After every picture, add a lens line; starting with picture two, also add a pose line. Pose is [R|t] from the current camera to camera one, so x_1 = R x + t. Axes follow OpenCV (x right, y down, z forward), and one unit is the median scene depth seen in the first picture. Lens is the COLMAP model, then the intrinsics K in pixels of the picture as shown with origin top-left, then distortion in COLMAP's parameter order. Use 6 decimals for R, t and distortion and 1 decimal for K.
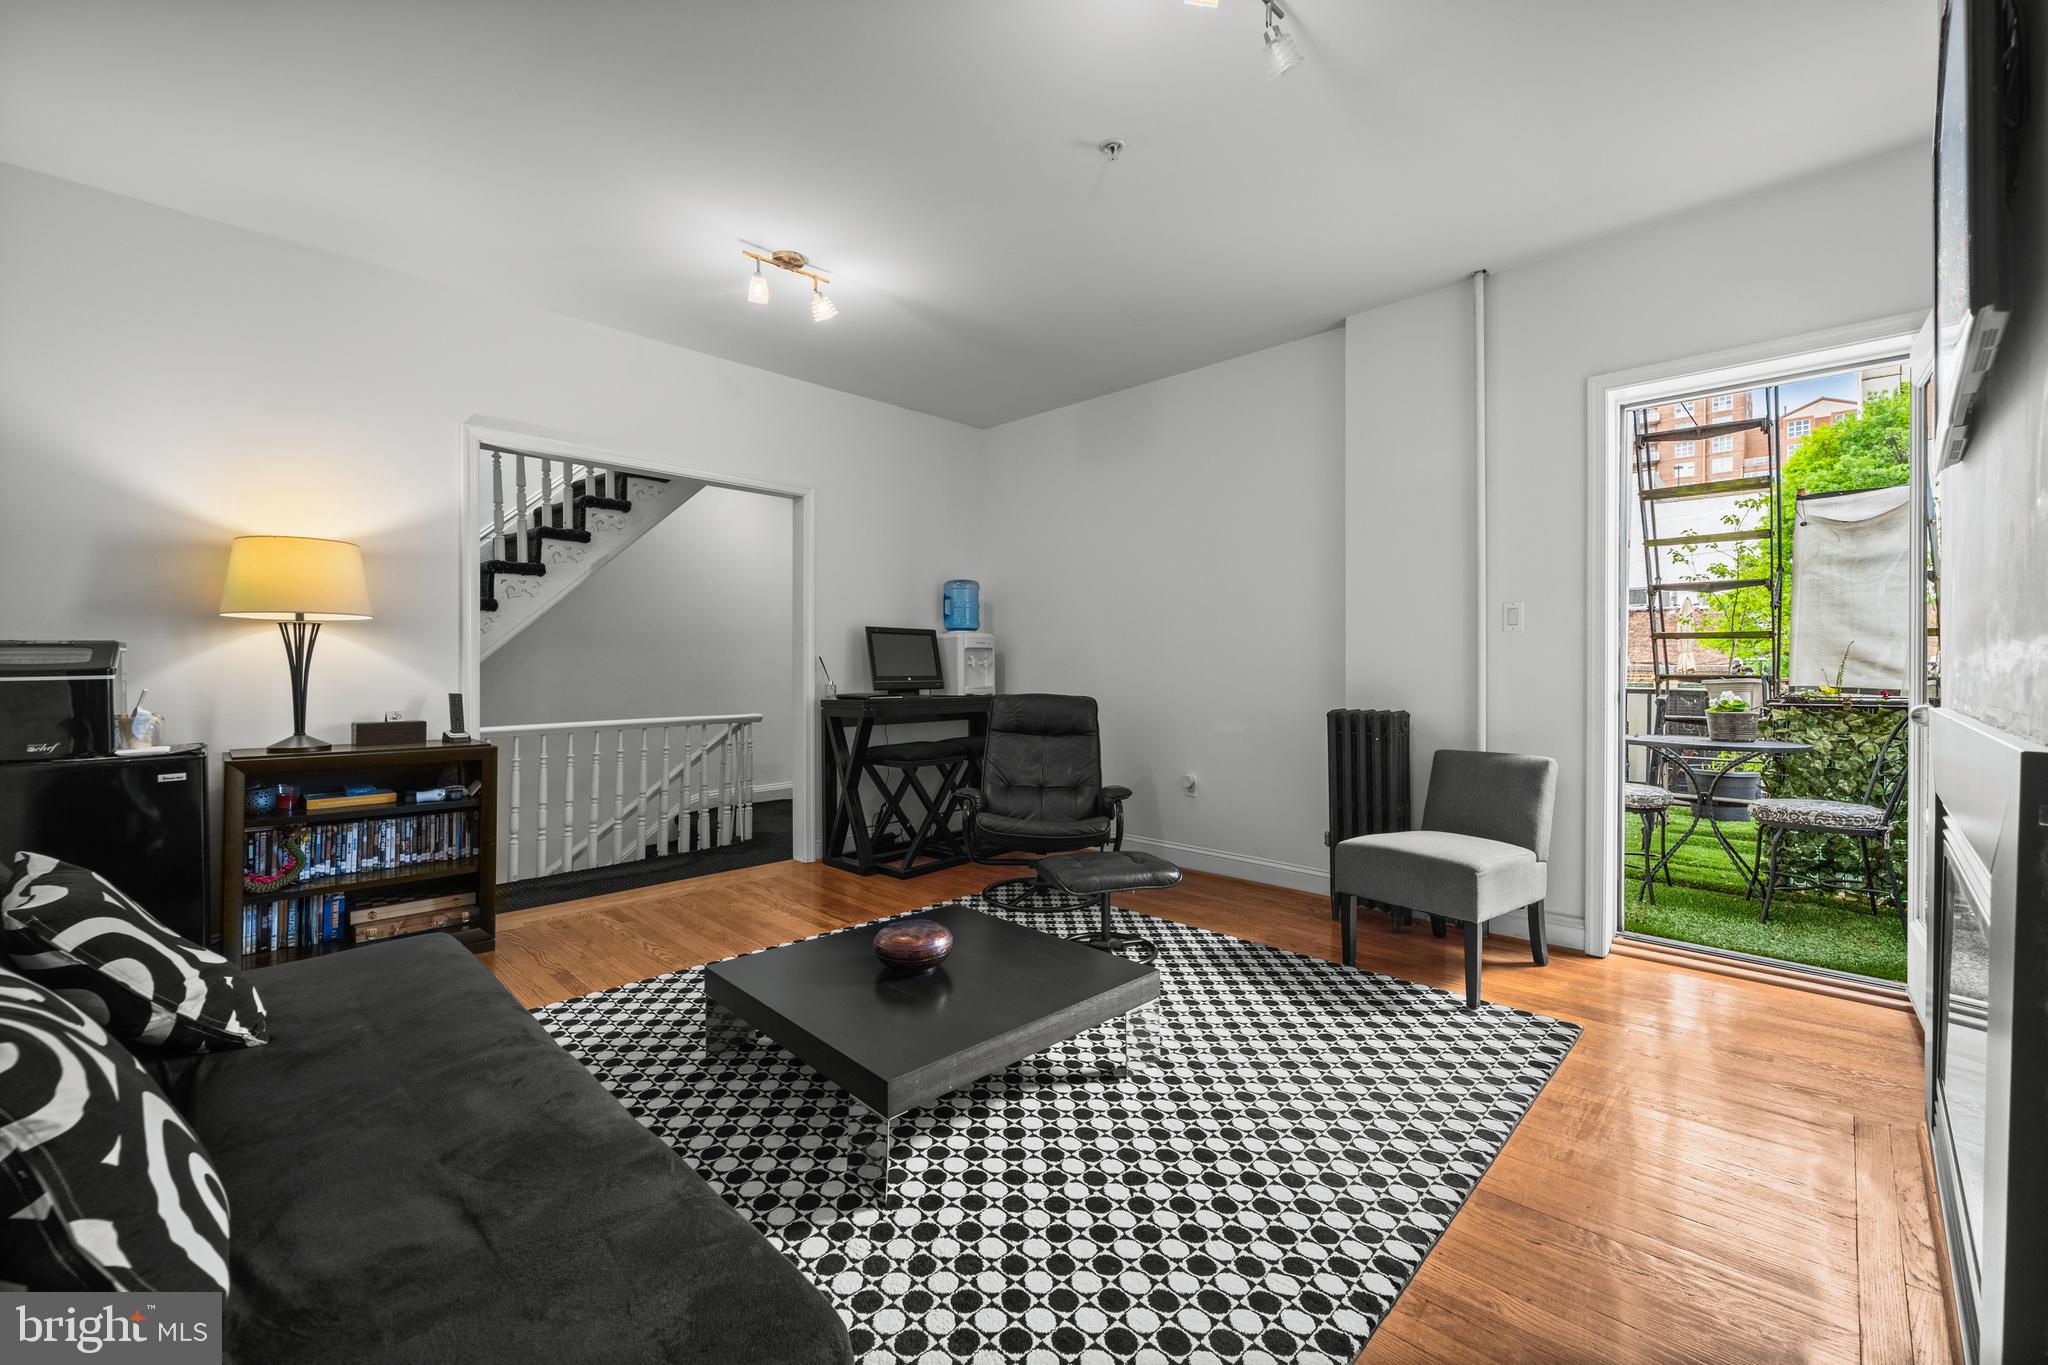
lens RADIAL K [[817.3, 0, 1032.9], [0, 817.3, 668.1], [0, 0, 1]] dist [0.005517, 0.000839]
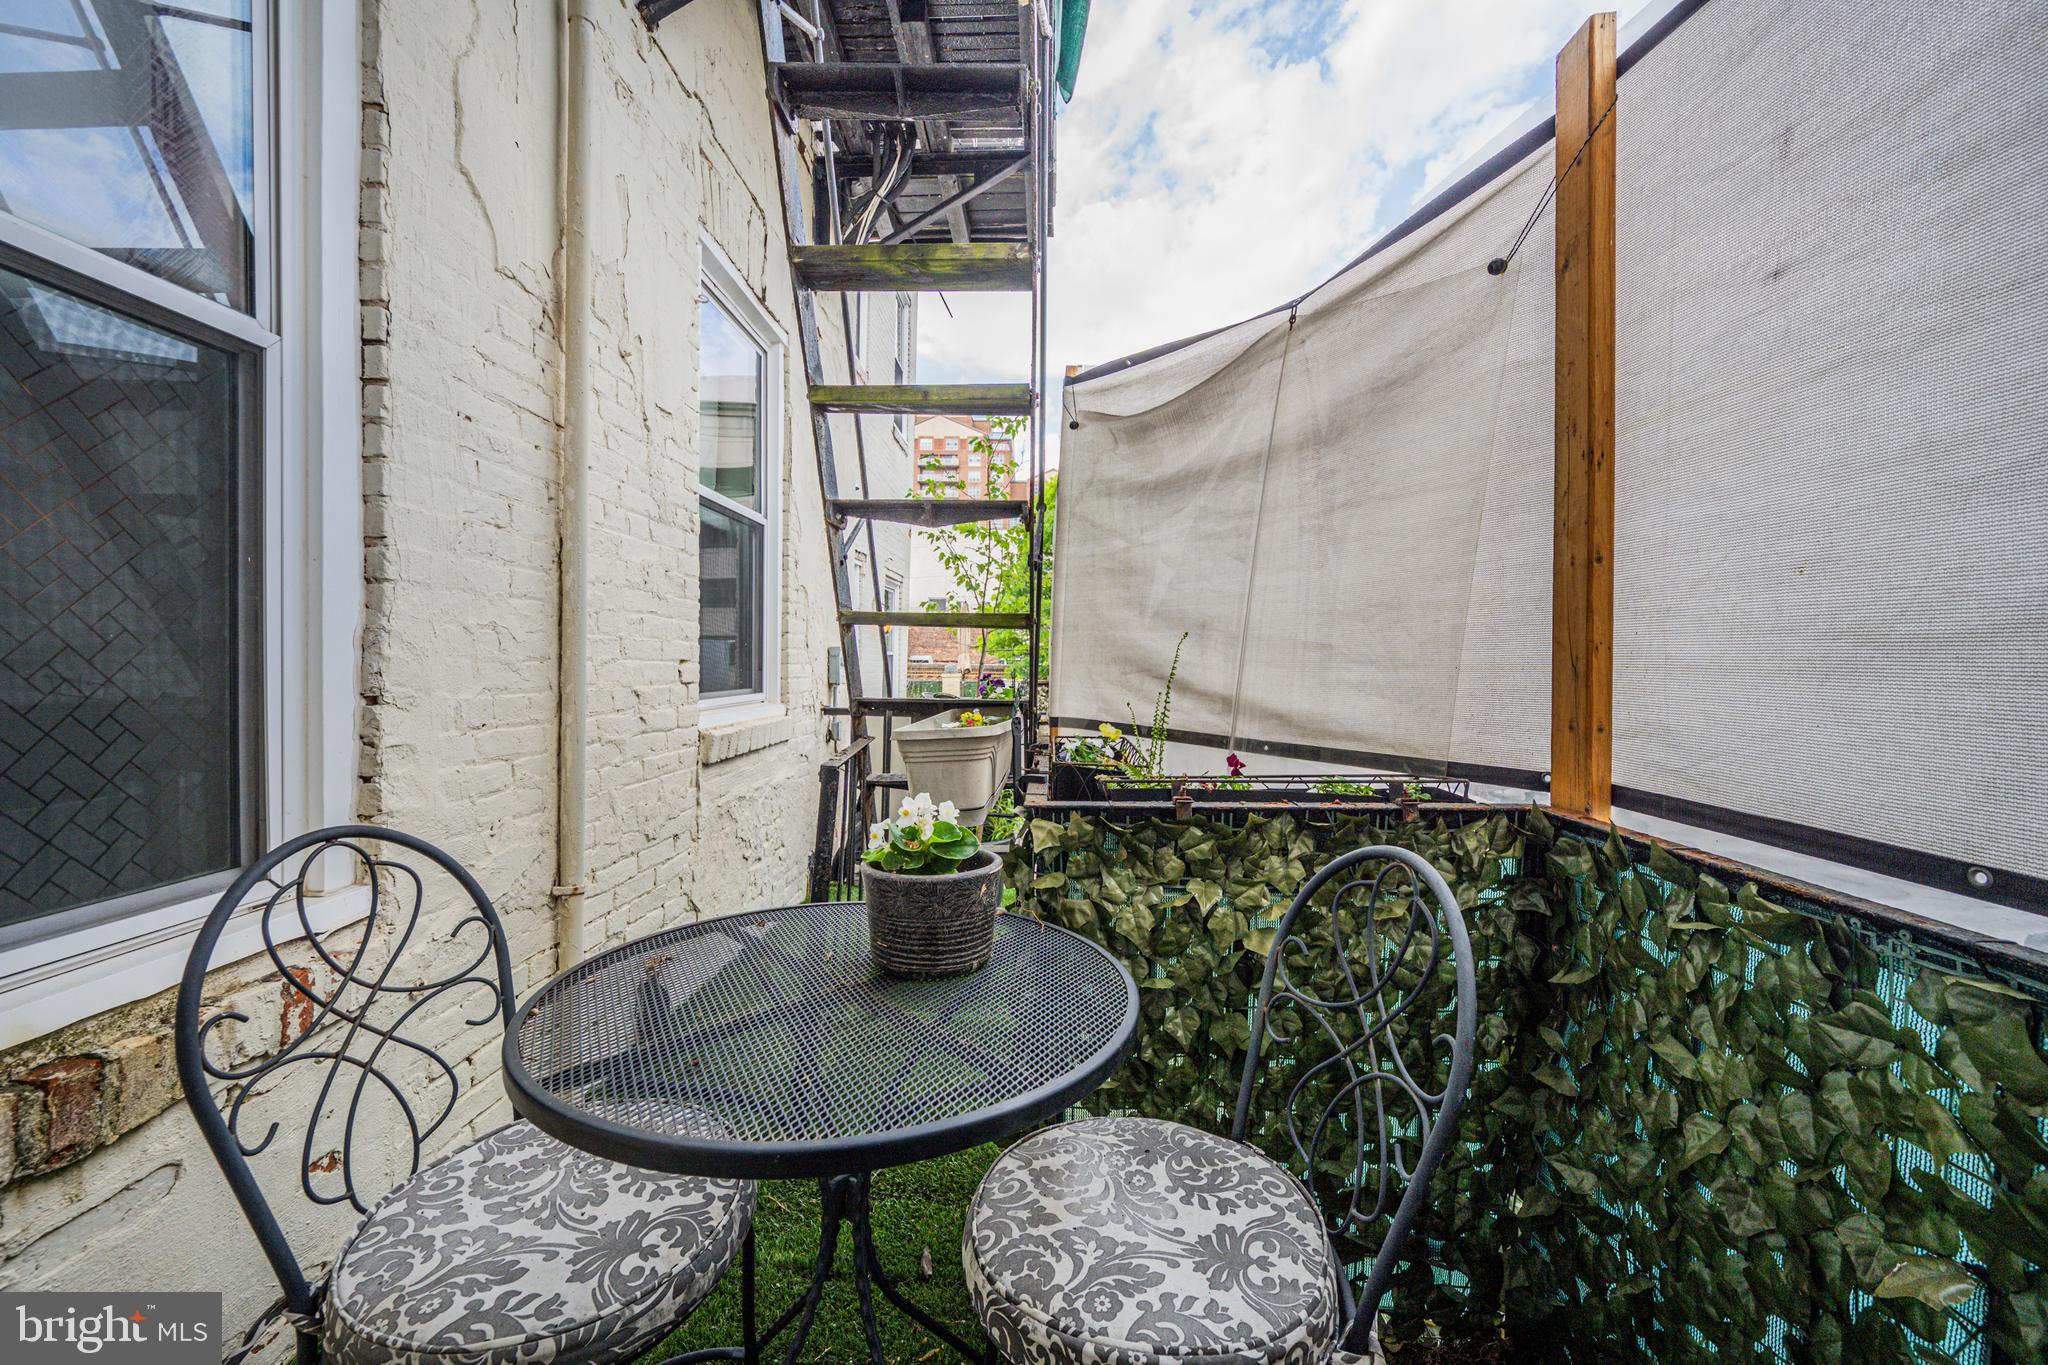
lens RADIAL K [[817.3, 0, 1028.9], [0, 817.3, 676.3], [0, 0, 1]] dist [0.005517, 0.000839]
pose [[0.737601, 0.004979, 0.675219, 0.679270], [-0.010992, 0.999929, 0.004634, -0.012604], [-0.675147, -0.010840, 0.737603, 0.762443]]
